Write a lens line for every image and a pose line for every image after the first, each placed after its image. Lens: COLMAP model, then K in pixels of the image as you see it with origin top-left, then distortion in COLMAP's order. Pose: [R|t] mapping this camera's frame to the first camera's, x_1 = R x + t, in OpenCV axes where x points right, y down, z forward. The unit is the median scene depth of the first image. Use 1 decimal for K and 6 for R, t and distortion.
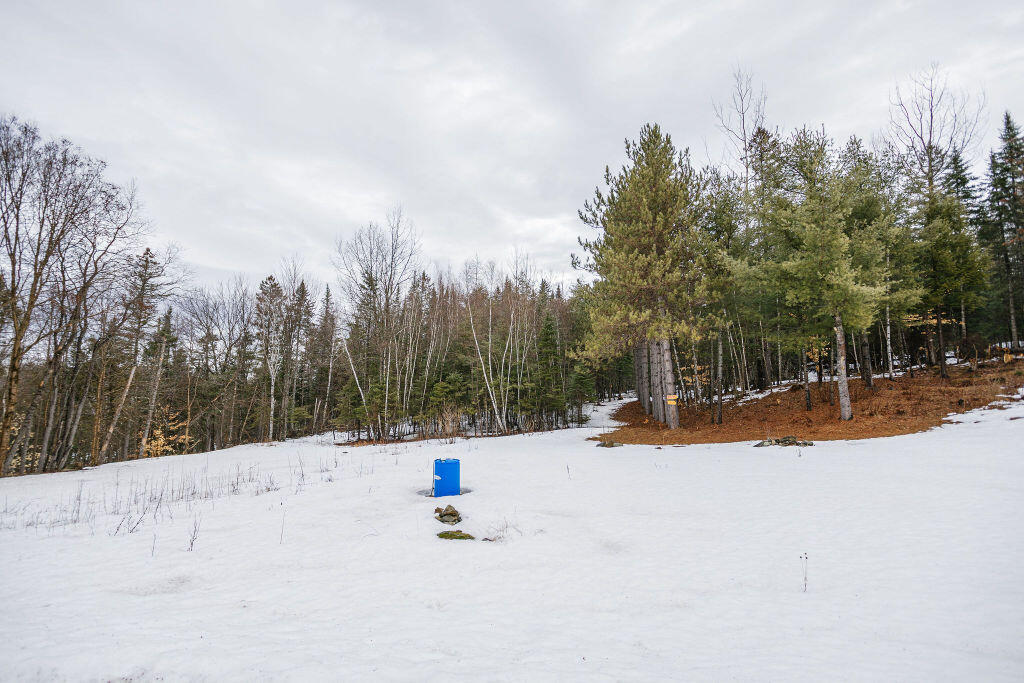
lens RADIAL K [[464.9, 0, 512.0], [0, 464.9, 341.5], [0, 0, 1]] dist [-0.000139, -0.000015]
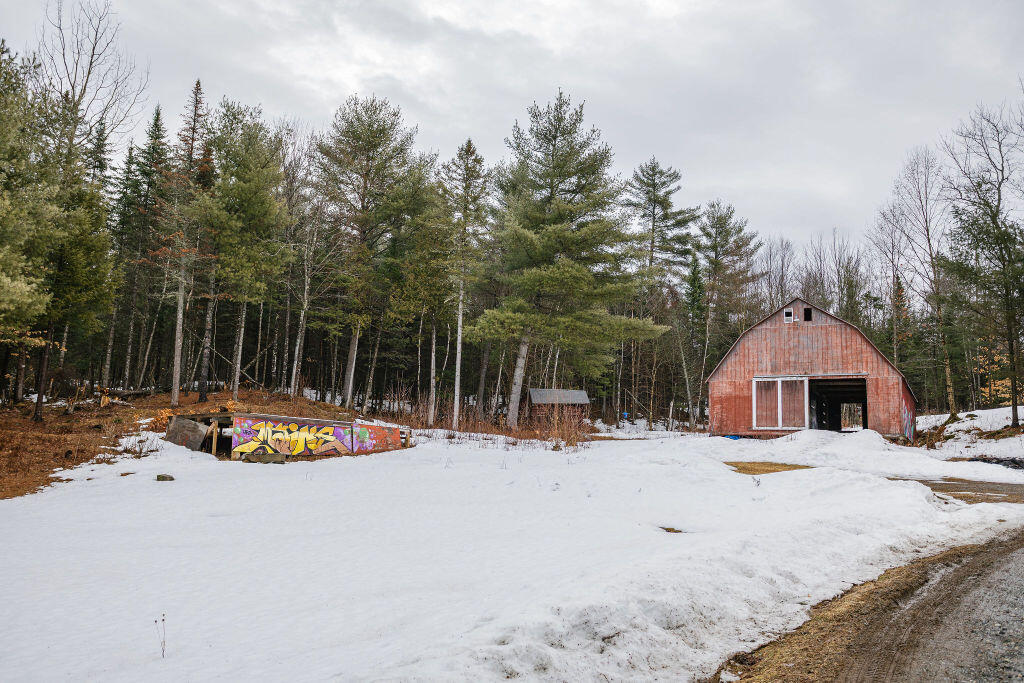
lens RADIAL K [[869.8, 0, 512.0], [0, 869.8, 341.5], [0, 0, 1]] dist [0.001928, 0.000677]
pose [[0.179830, 0.149858, 0.972216, -0.303256], [-0.146691, 0.981363, -0.124134, 0.019688], [-0.972699, -0.120293, 0.198462, 0.034074]]
